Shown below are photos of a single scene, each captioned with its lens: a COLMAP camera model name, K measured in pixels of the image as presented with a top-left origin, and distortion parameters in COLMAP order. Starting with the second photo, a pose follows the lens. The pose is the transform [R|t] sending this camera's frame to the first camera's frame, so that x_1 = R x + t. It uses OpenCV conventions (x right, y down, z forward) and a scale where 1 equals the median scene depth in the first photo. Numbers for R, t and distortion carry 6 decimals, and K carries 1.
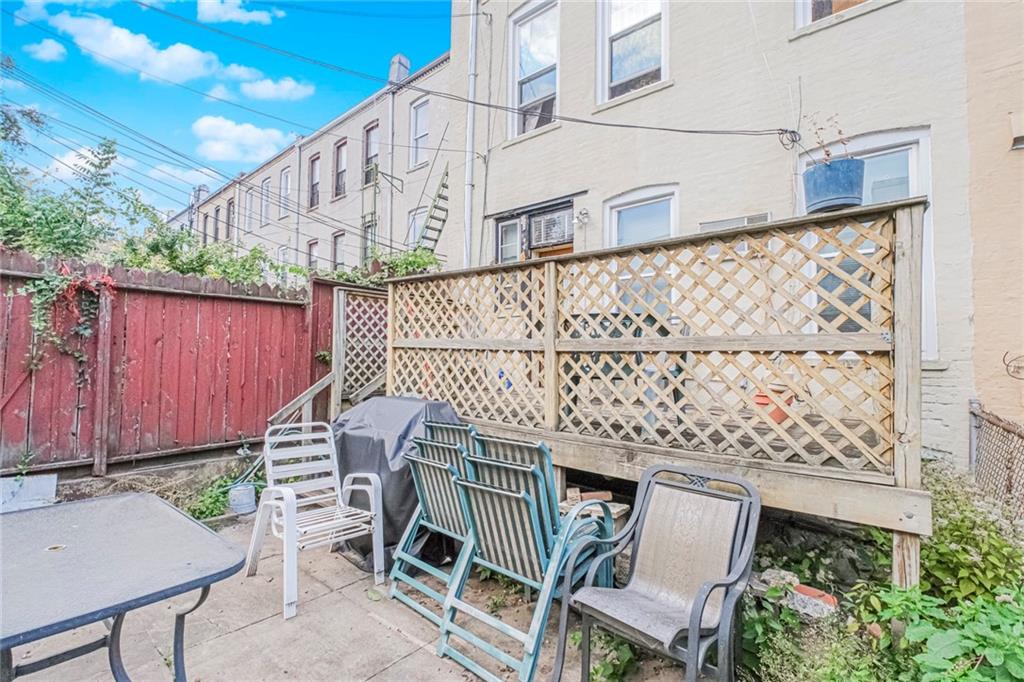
lens RADIAL K [[455.5, 0, 512.0], [0, 455.5, 341.0], [0, 0, 1]] dist [-0.000705, -0.000051]
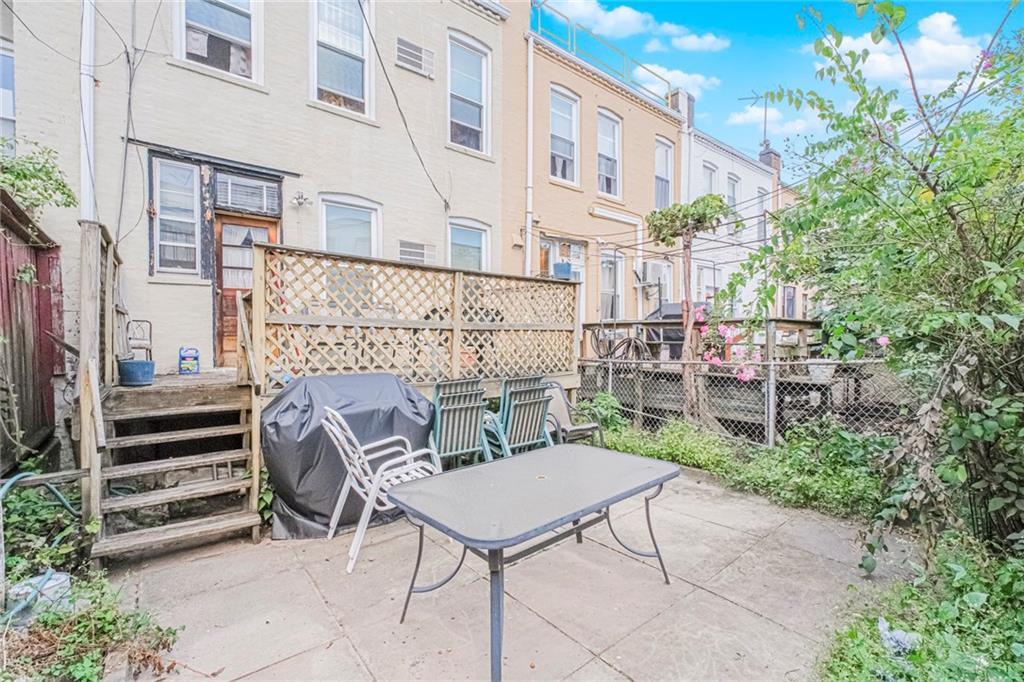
lens RADIAL K [[451.1, 0, 512.0], [0, 451.1, 341.0], [0, 0, 1]] dist [-0.000564, -0.000203]
pose [[0.185788, -0.030742, 0.982109, -1.377700], [-0.039530, 0.998467, 0.038732, -0.004620], [-0.981794, -0.046018, 0.184288, 0.521267]]
